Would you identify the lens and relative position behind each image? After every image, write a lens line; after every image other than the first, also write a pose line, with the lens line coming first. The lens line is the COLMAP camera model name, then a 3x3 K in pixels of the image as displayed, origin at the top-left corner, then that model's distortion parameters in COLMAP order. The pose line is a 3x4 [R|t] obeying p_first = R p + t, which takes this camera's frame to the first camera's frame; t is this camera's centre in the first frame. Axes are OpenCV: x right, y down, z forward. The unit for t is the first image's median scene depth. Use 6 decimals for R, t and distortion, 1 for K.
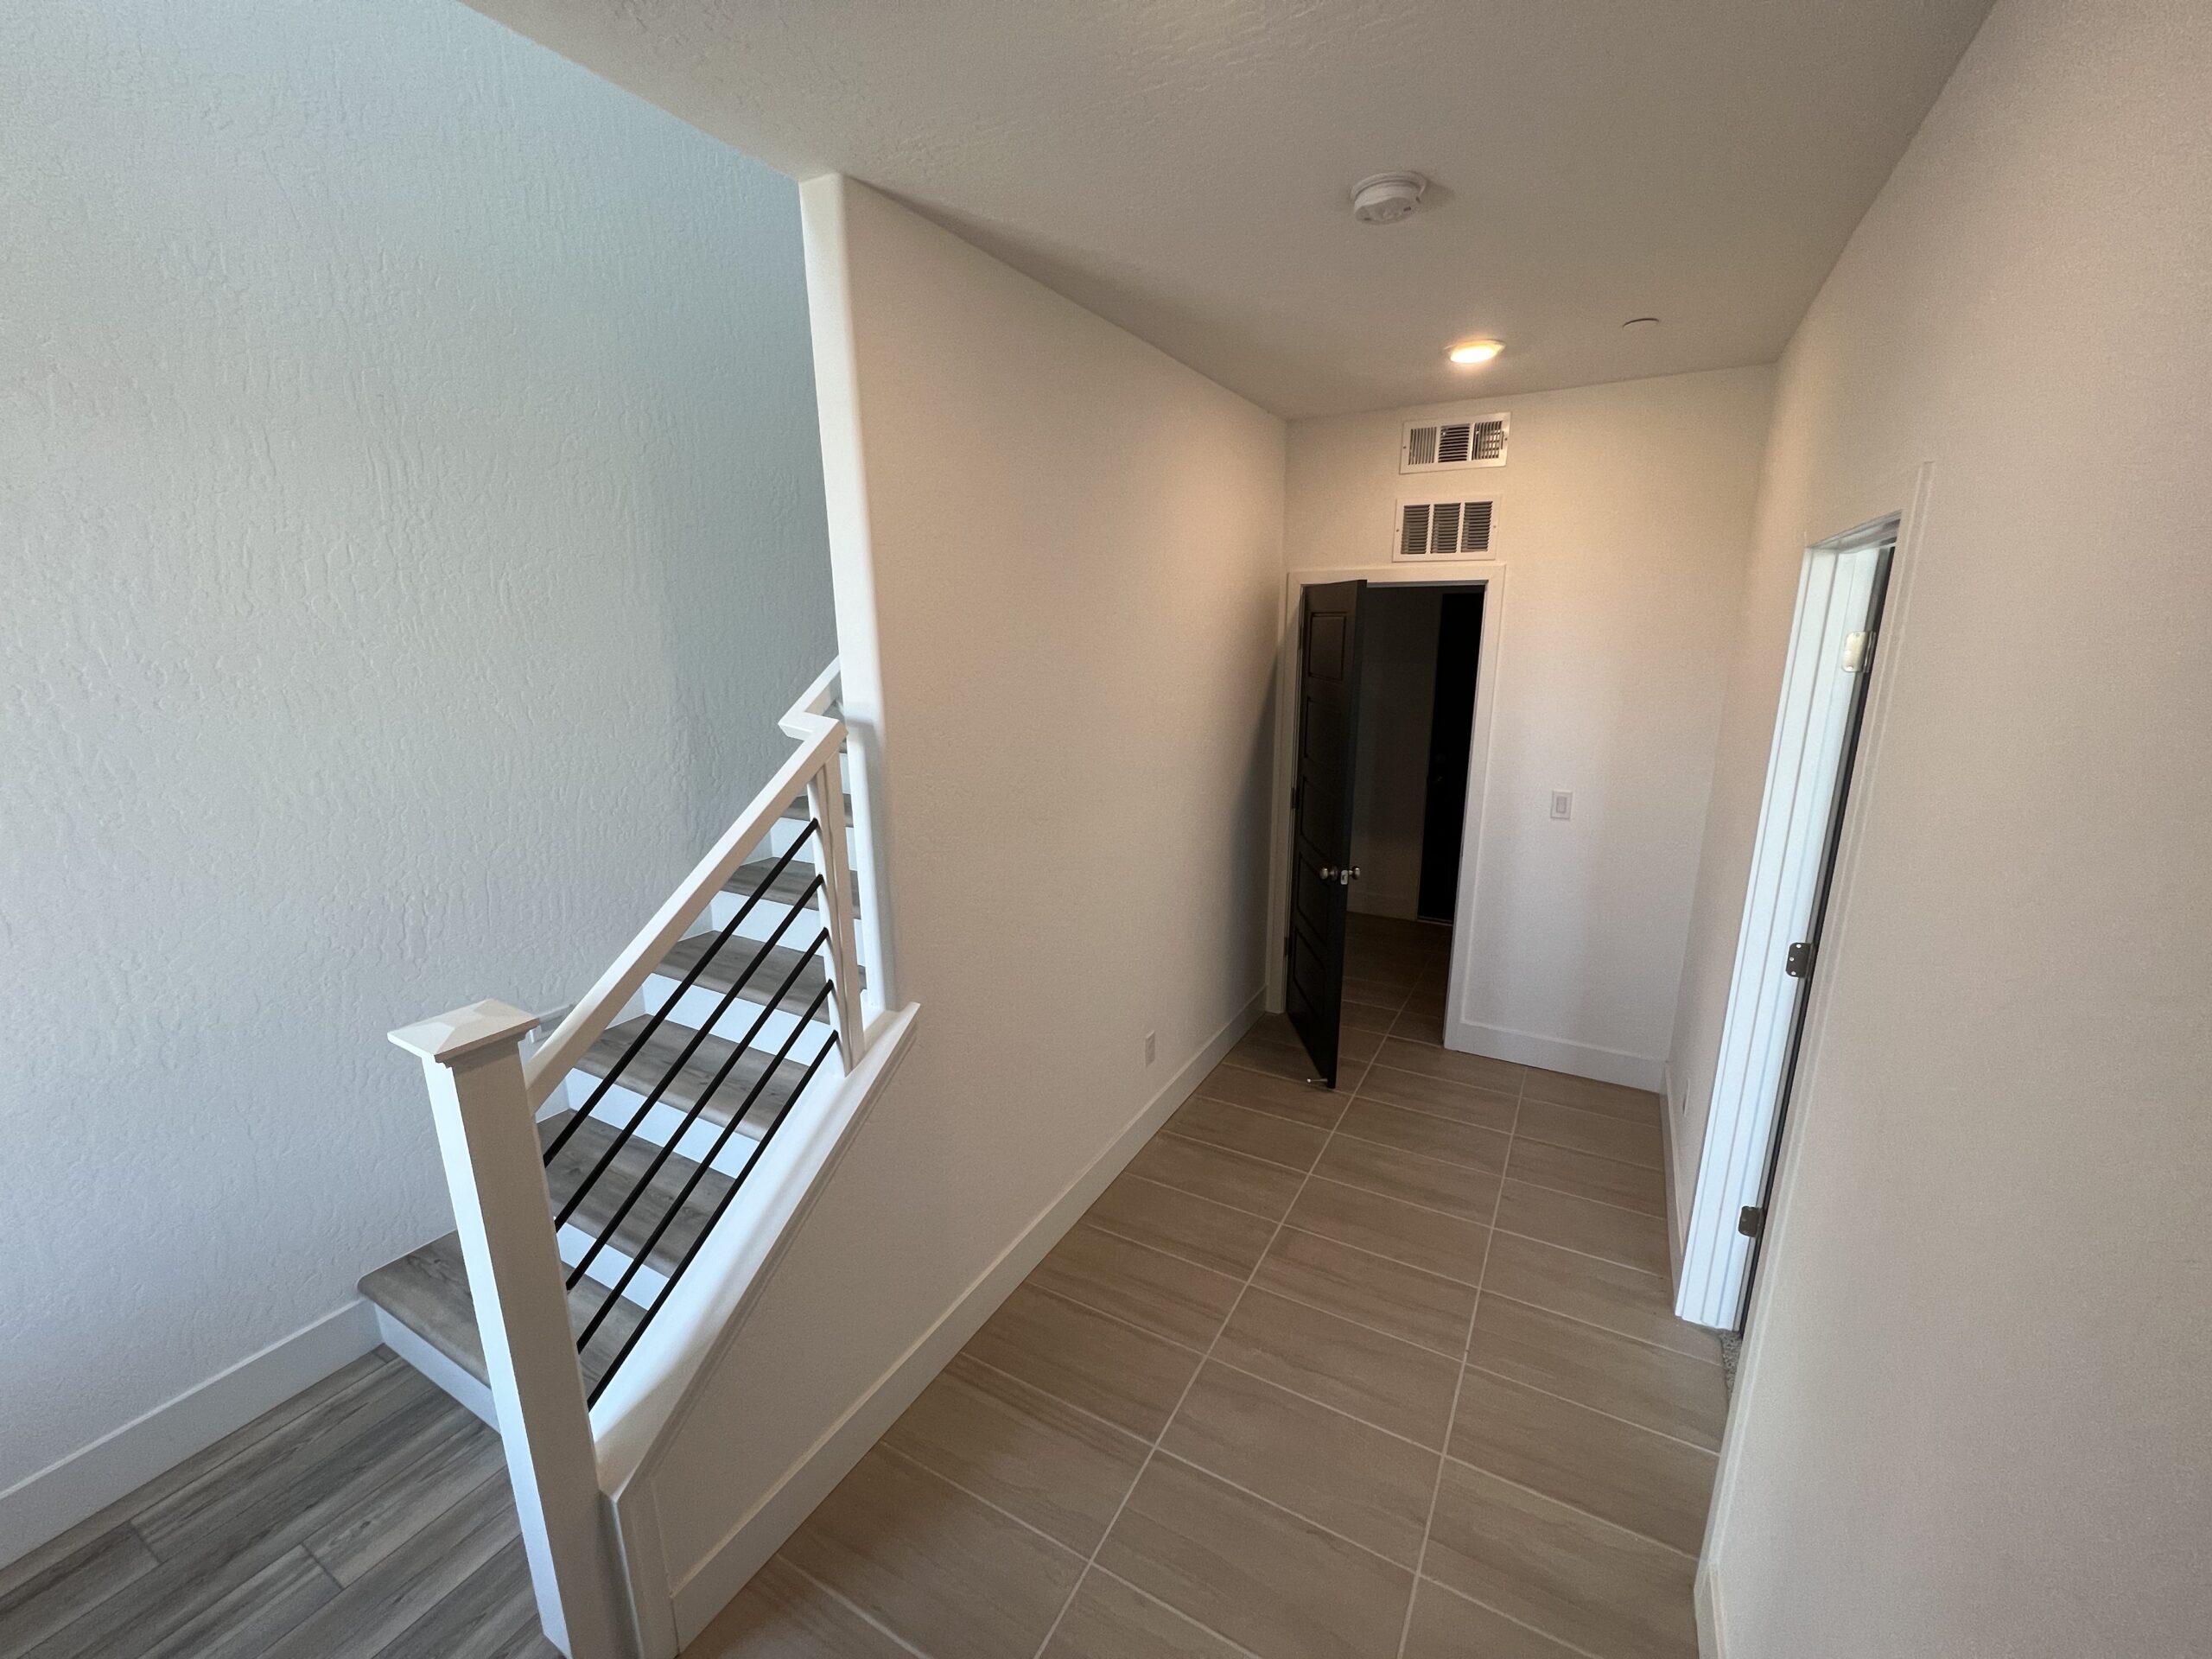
lens RADIAL K [[893.6, 0, 1109.7], [0, 893.6, 835.3], [0, 0, 1]] dist [0.001250, -0.000175]
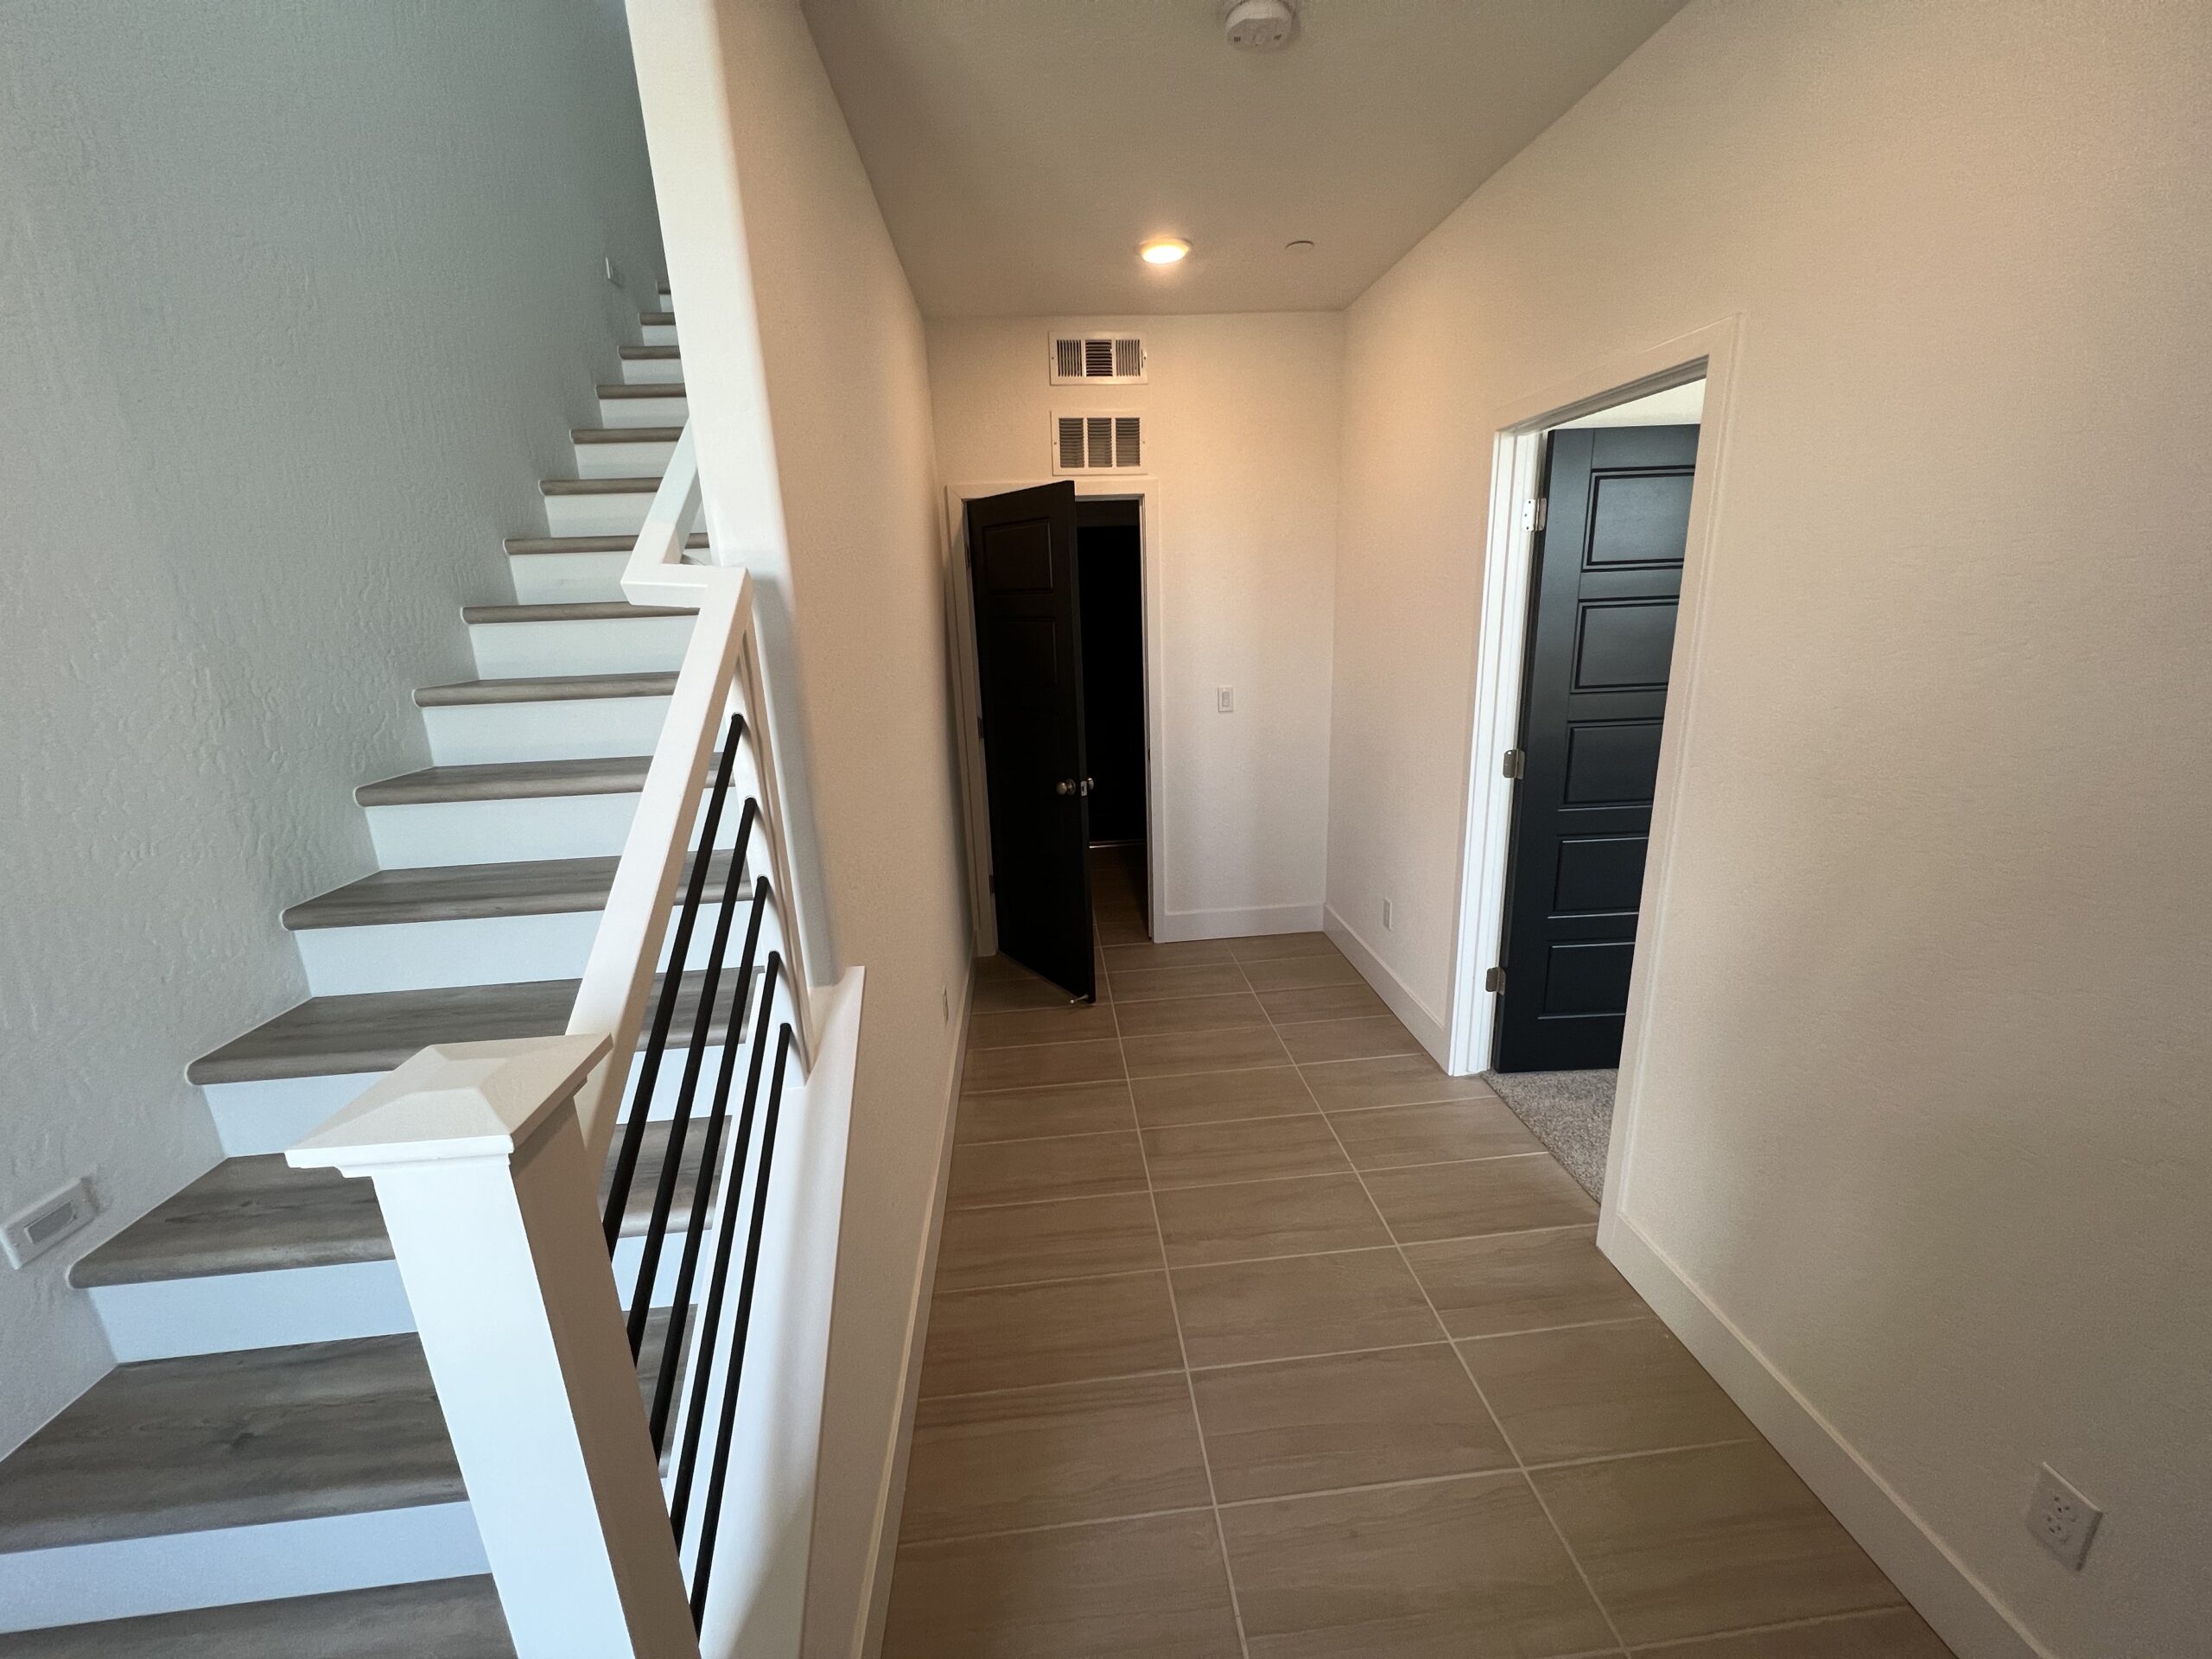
lens RADIAL K [[893.6, 0, 1109.7], [0, 893.6, 835.3], [0, 0, 1]] dist [0.001250, -0.000175]
pose [[0.821544, -0.171618, 0.543703, -0.299590], [0.164364, 0.984426, 0.062373, 0.047519], [-0.545939, 0.038123, 0.836957, 0.175228]]
